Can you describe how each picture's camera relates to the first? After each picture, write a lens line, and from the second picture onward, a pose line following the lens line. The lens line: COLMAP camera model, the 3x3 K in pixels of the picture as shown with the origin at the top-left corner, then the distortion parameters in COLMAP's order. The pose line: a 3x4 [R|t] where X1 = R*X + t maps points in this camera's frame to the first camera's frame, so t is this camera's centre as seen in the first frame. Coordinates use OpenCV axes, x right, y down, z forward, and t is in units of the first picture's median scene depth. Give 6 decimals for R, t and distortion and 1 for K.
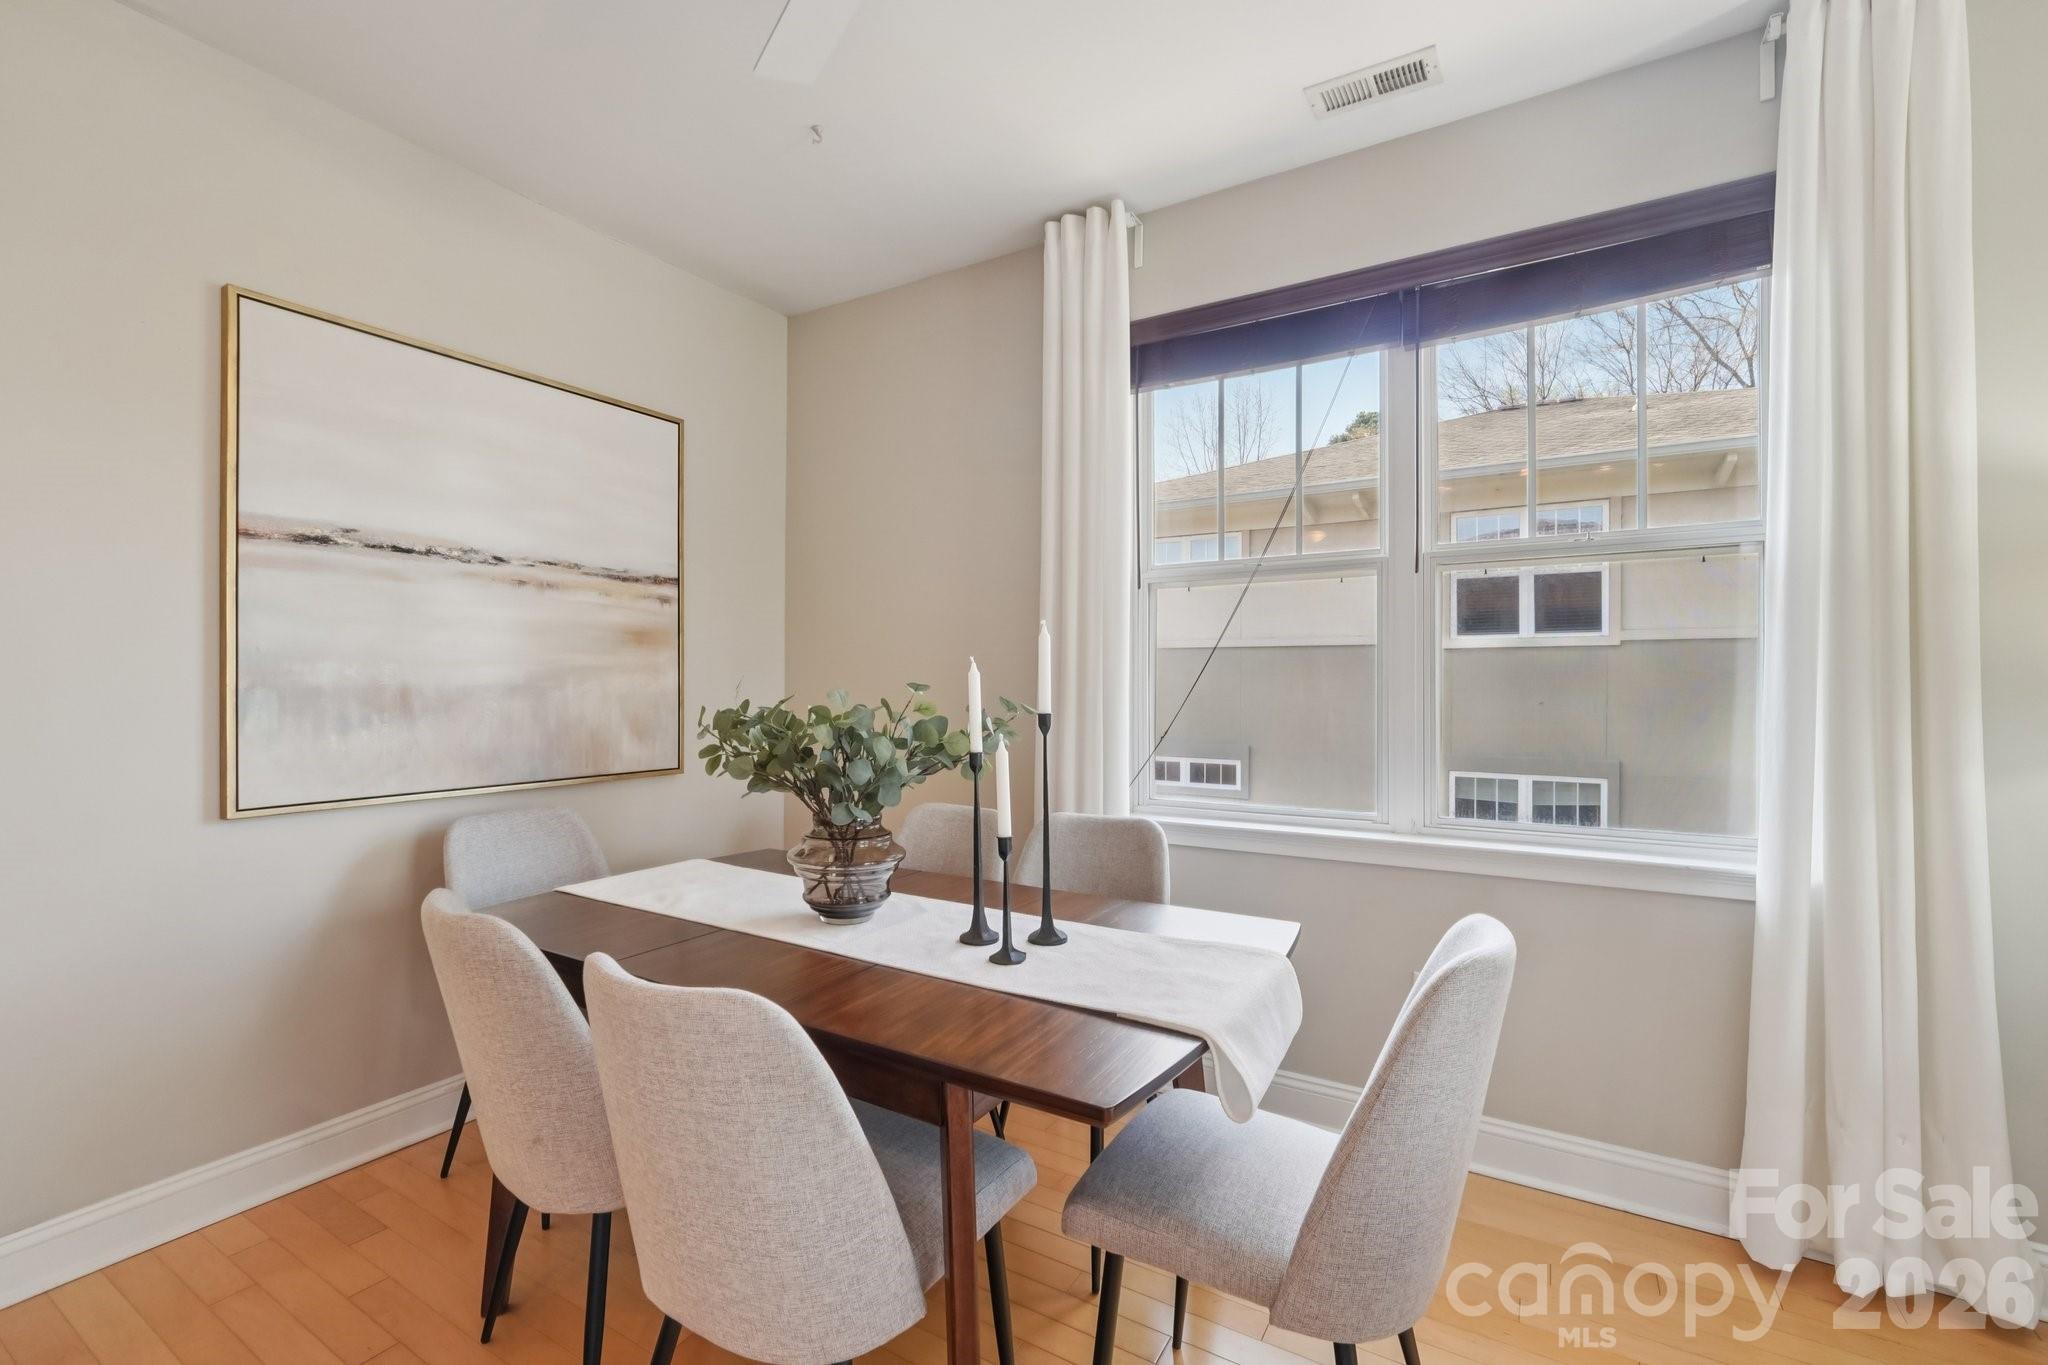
lens RADIAL K [[881.7, 0, 1027.0], [0, 881.7, 690.5], [0, 0, 1]] dist [-0.018126, 0.007628]
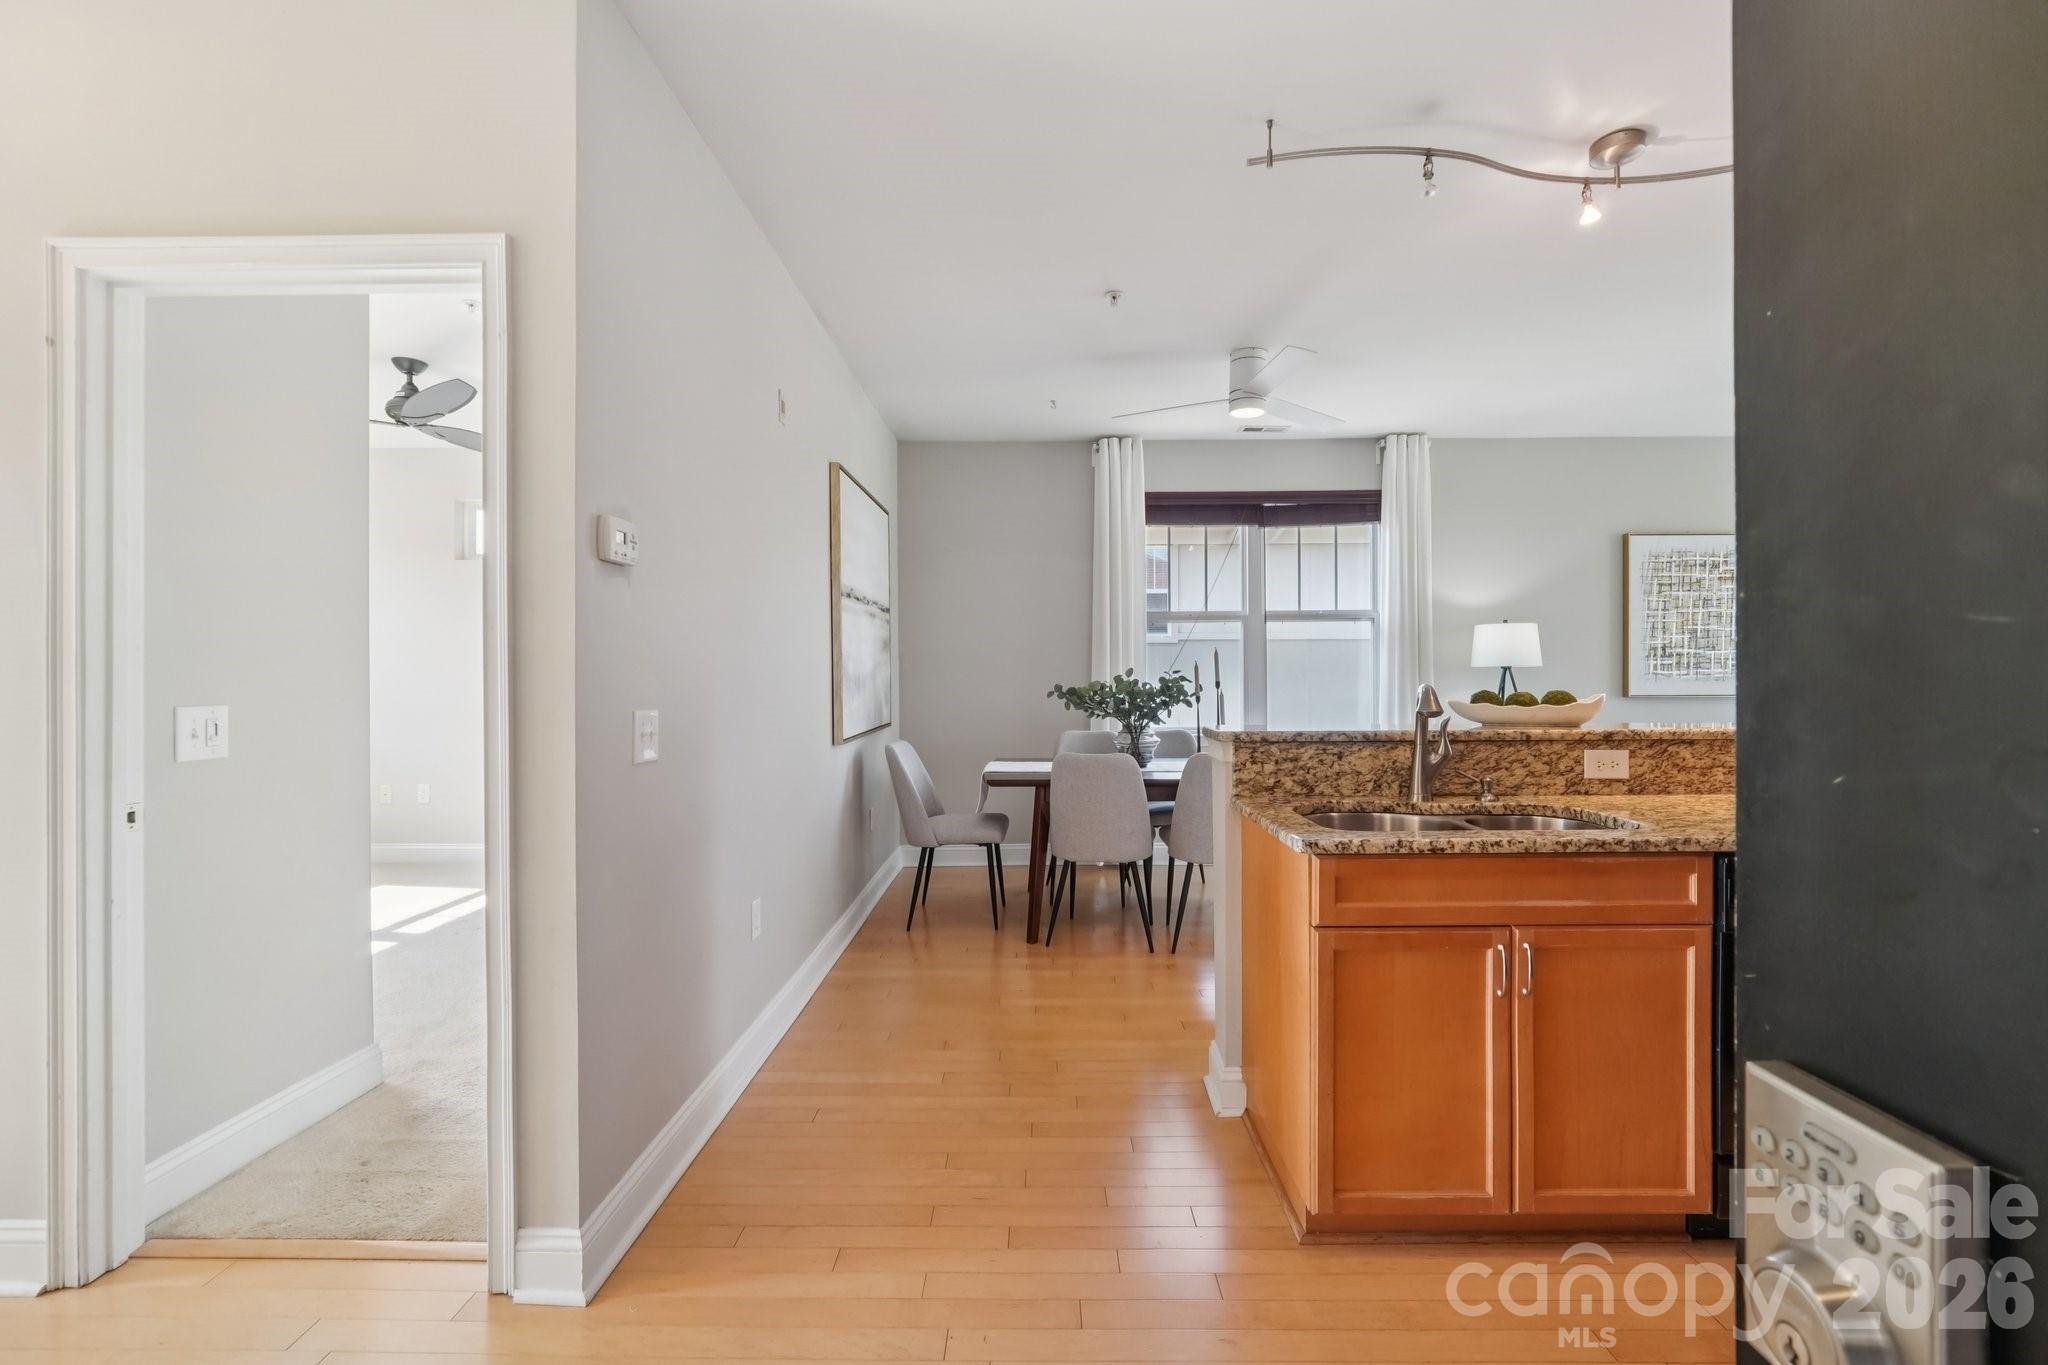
lens RADIAL K [[881.7, 0, 1017.1], [0, 881.7, 673.8], [0, 0, 1]] dist [-0.018126, 0.007628]
pose [[0.864872, -0.010329, 0.501887, -1.311561], [0.011089, 0.999937, 0.001471, -0.005045], [-0.501871, 0.004293, 0.864932, -0.716939]]
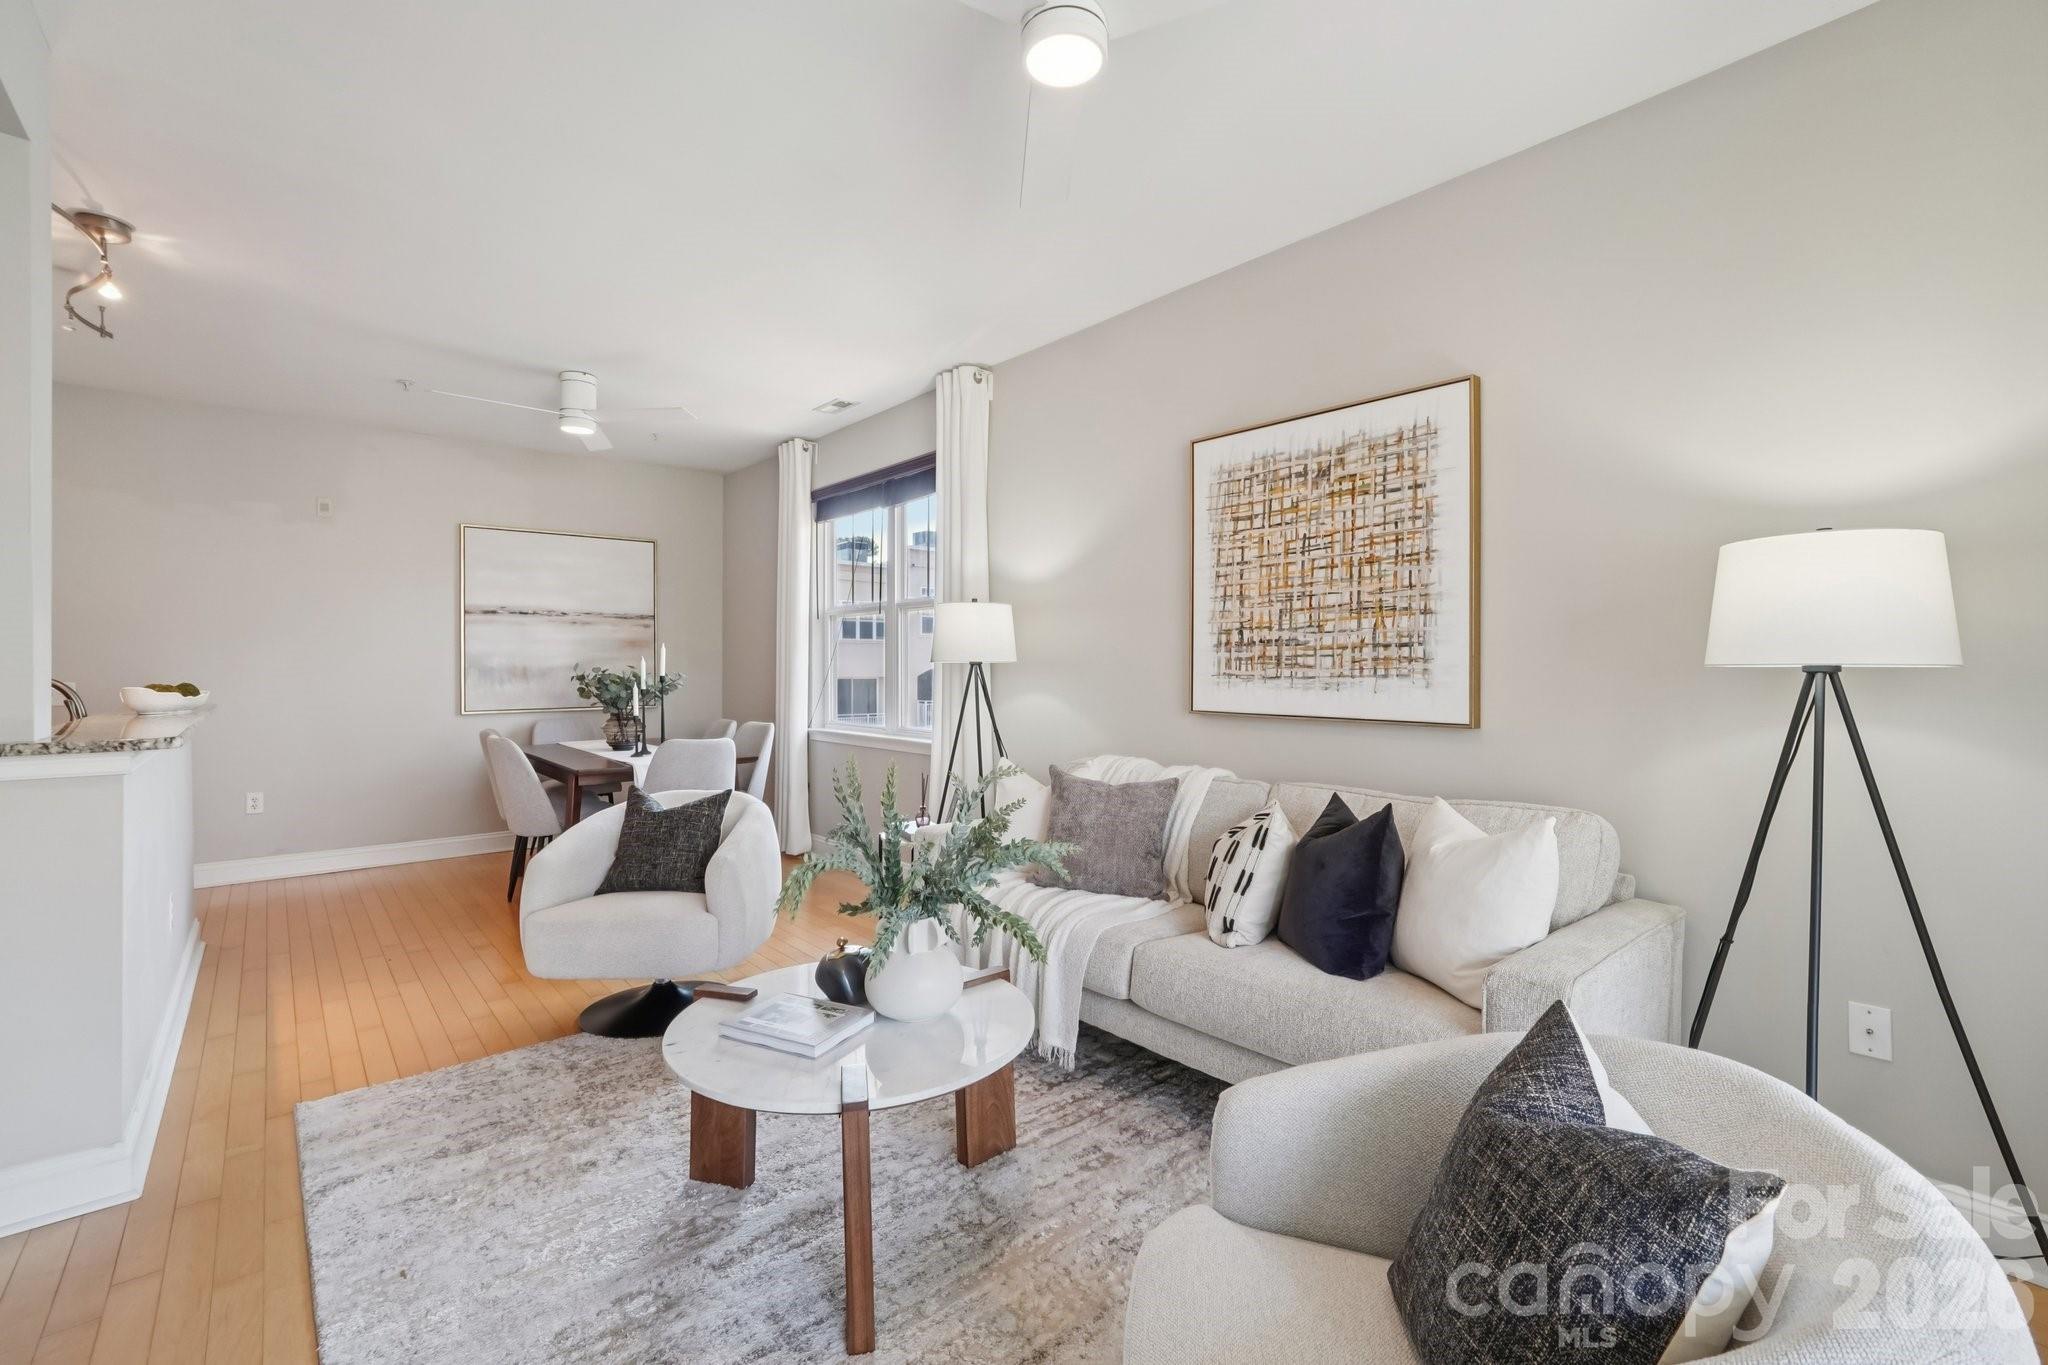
lens RADIAL K [[881.7, 0, 1031.2], [0, 881.7, 669.5], [0, 0, 1]] dist [-0.018126, 0.007628]
pose [[0.951614, -0.003845, -0.307273, 1.429147], [0.004205, 0.999991, 0.000509, 0.006799], [0.307268, -0.001777, 0.951621, -0.941771]]
